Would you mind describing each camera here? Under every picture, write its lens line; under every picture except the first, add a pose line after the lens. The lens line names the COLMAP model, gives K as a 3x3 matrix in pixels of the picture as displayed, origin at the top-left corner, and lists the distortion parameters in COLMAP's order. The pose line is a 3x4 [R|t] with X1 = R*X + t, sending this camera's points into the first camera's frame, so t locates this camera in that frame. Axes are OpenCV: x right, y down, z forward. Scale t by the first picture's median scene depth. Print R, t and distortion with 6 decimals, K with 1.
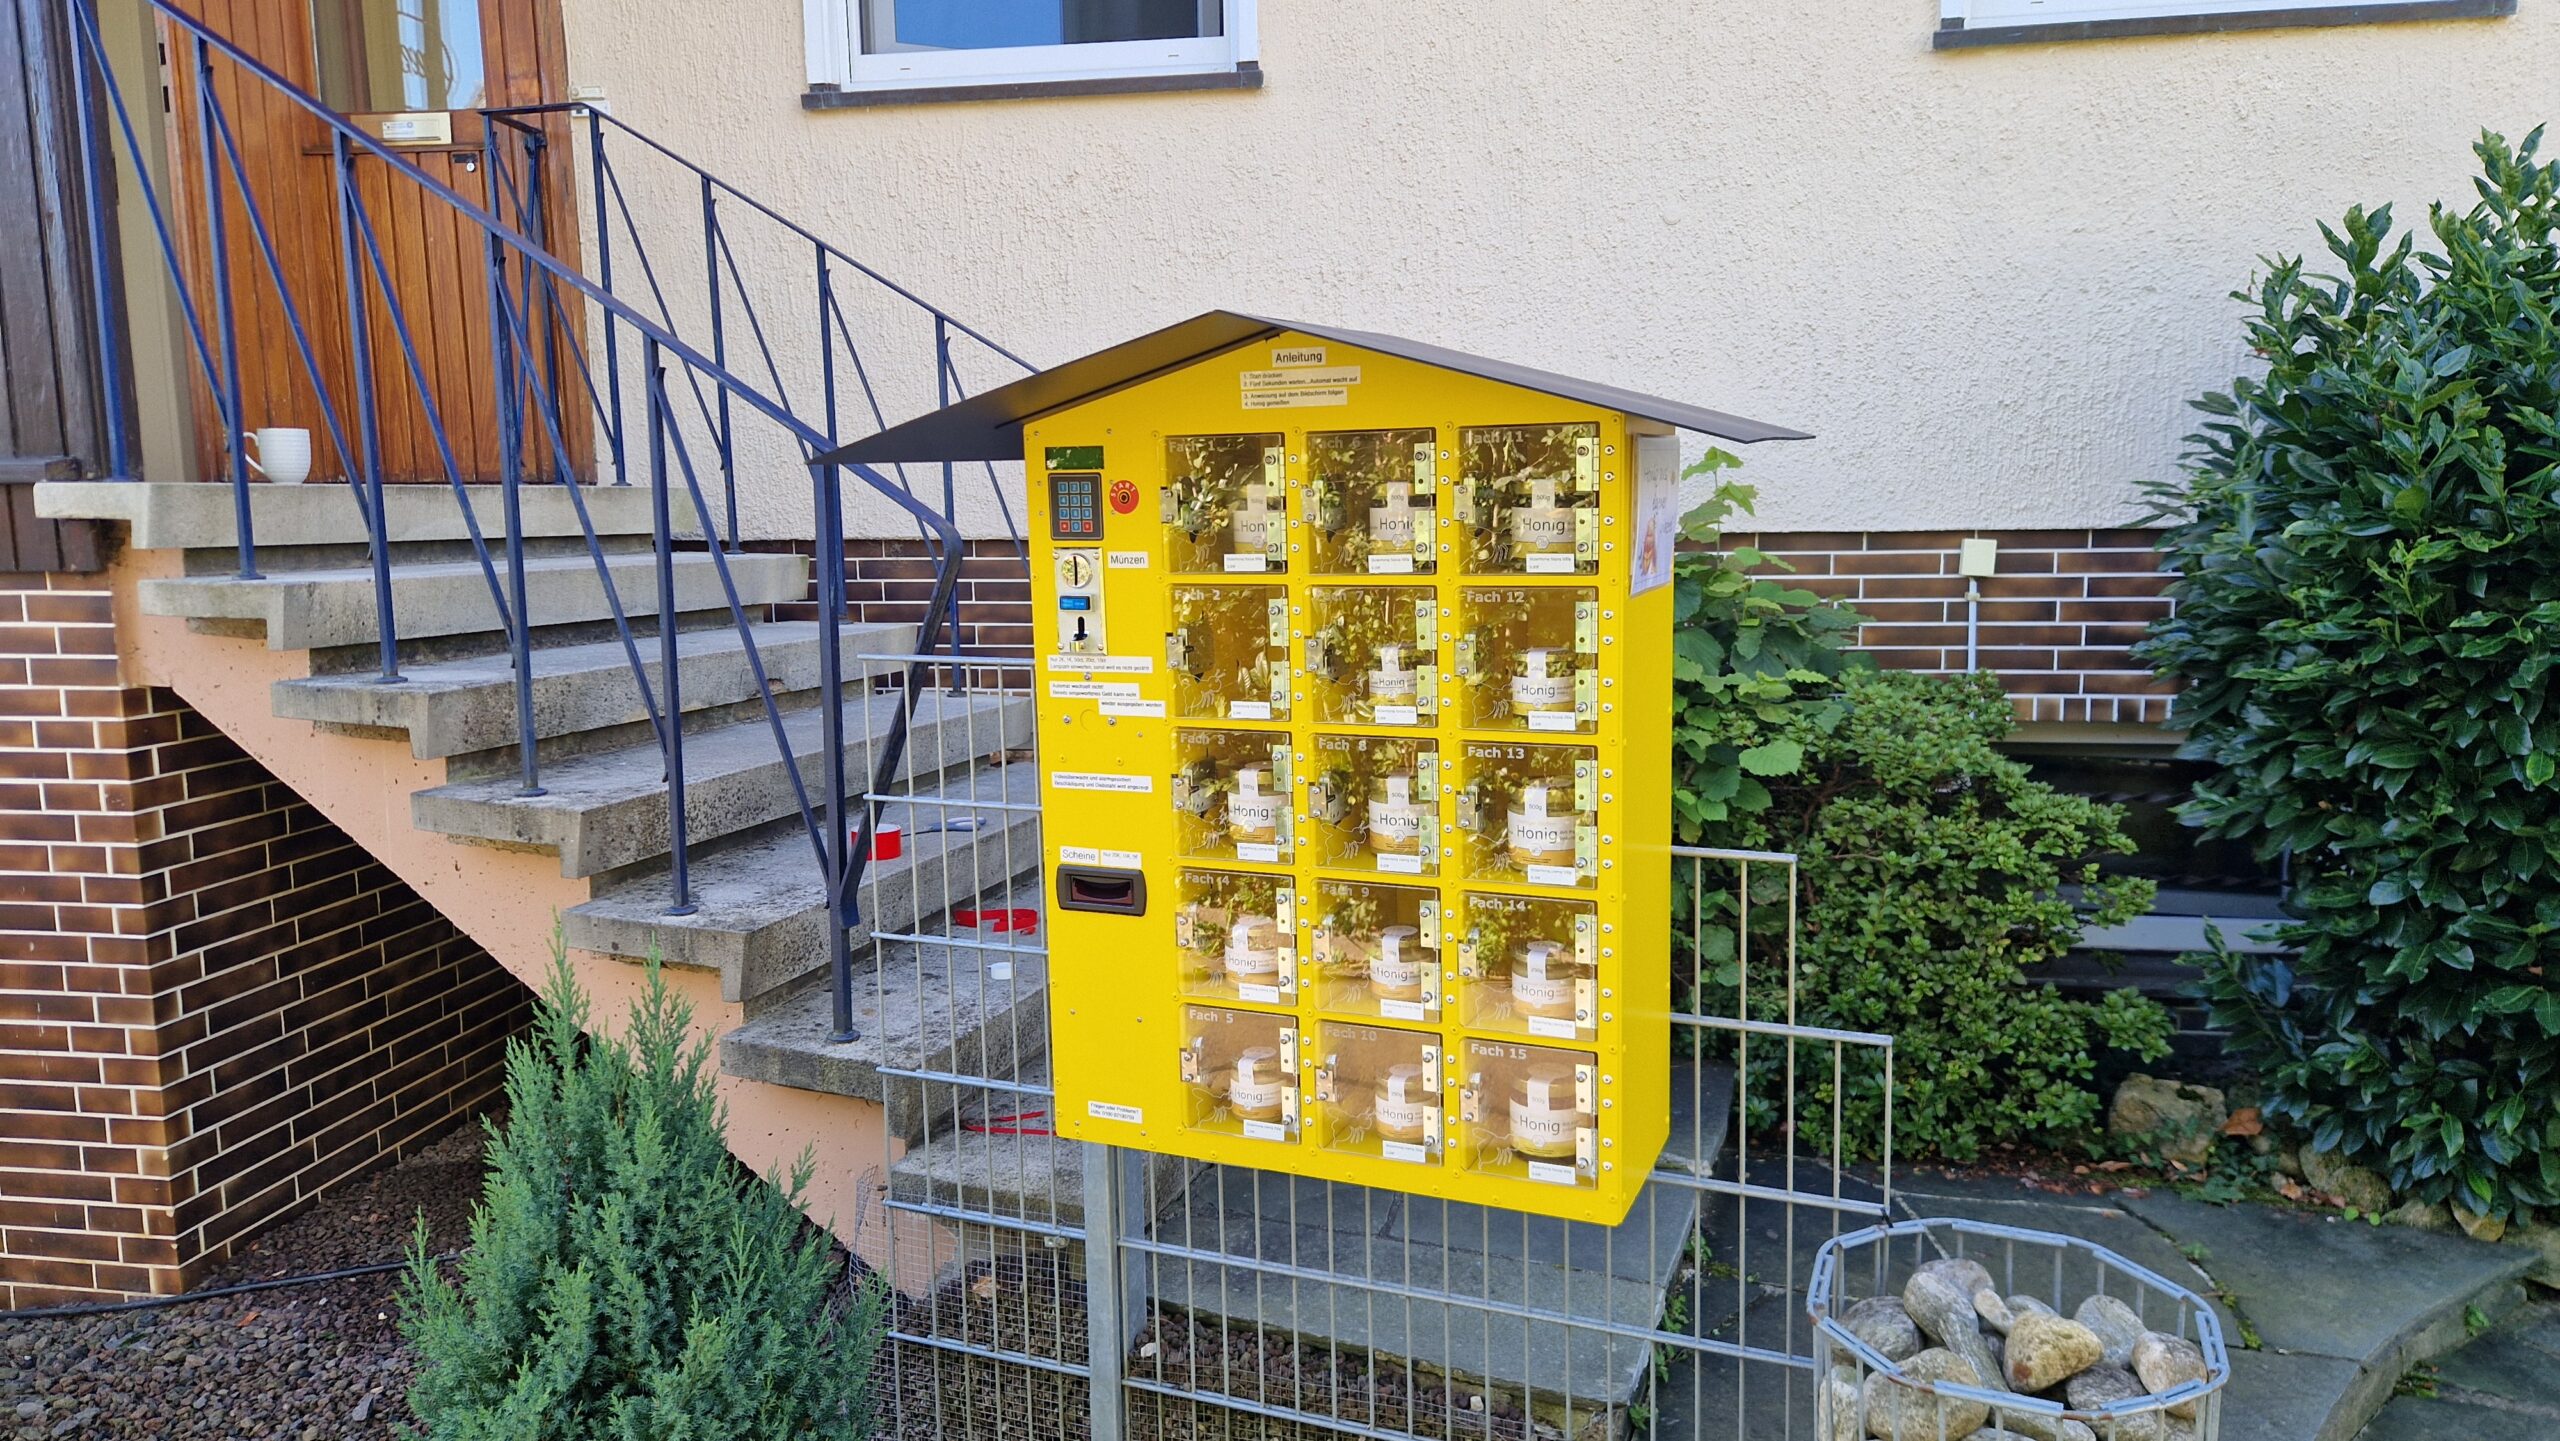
lens RADIAL K [[1685.4, 0, 1280.0], [0, 1685.4, 720.5], [0, 0, 1]] dist [0.063371, -0.053234]
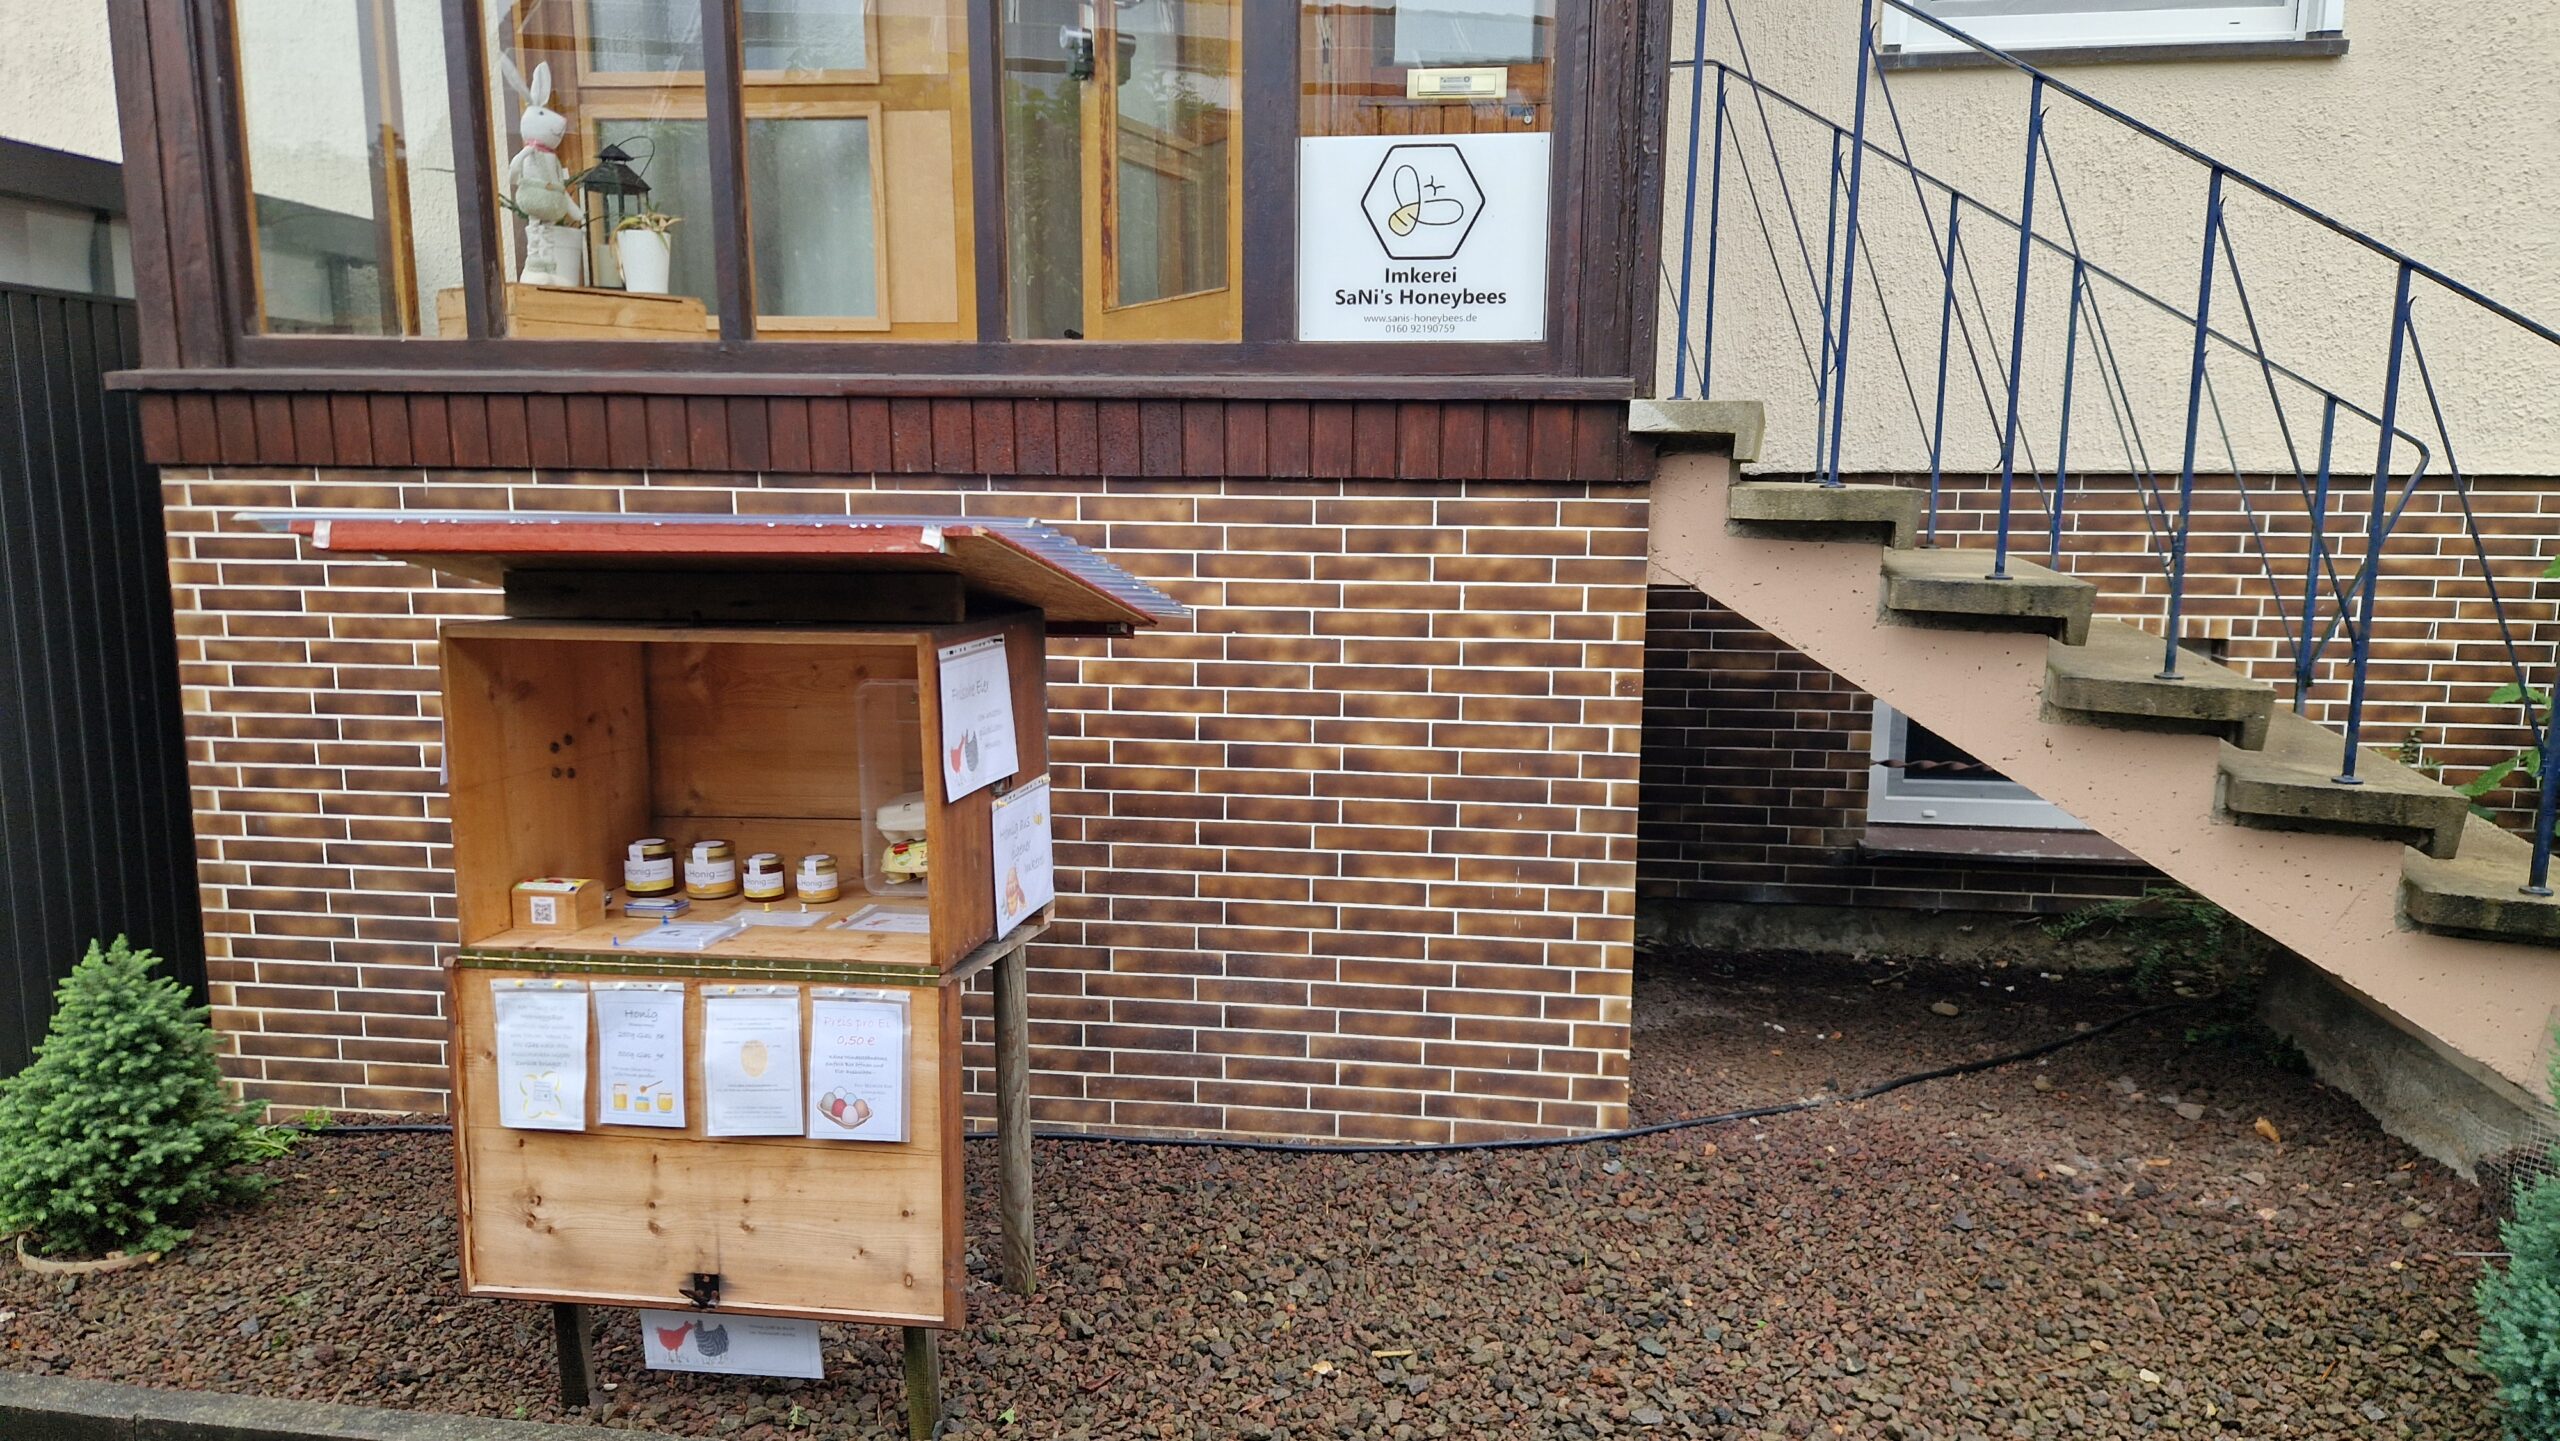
lens RADIAL K [[1685.4, 0, 1280.0], [0, 1685.4, 720.5], [0, 0, 1]] dist [0.063371, -0.053234]
pose [[0.999200, 0.012078, 0.038120, -0.919564], [-0.012857, 0.999712, 0.020245, 0.047707], [-0.037864, -0.020719, 0.999068, -0.095896]]
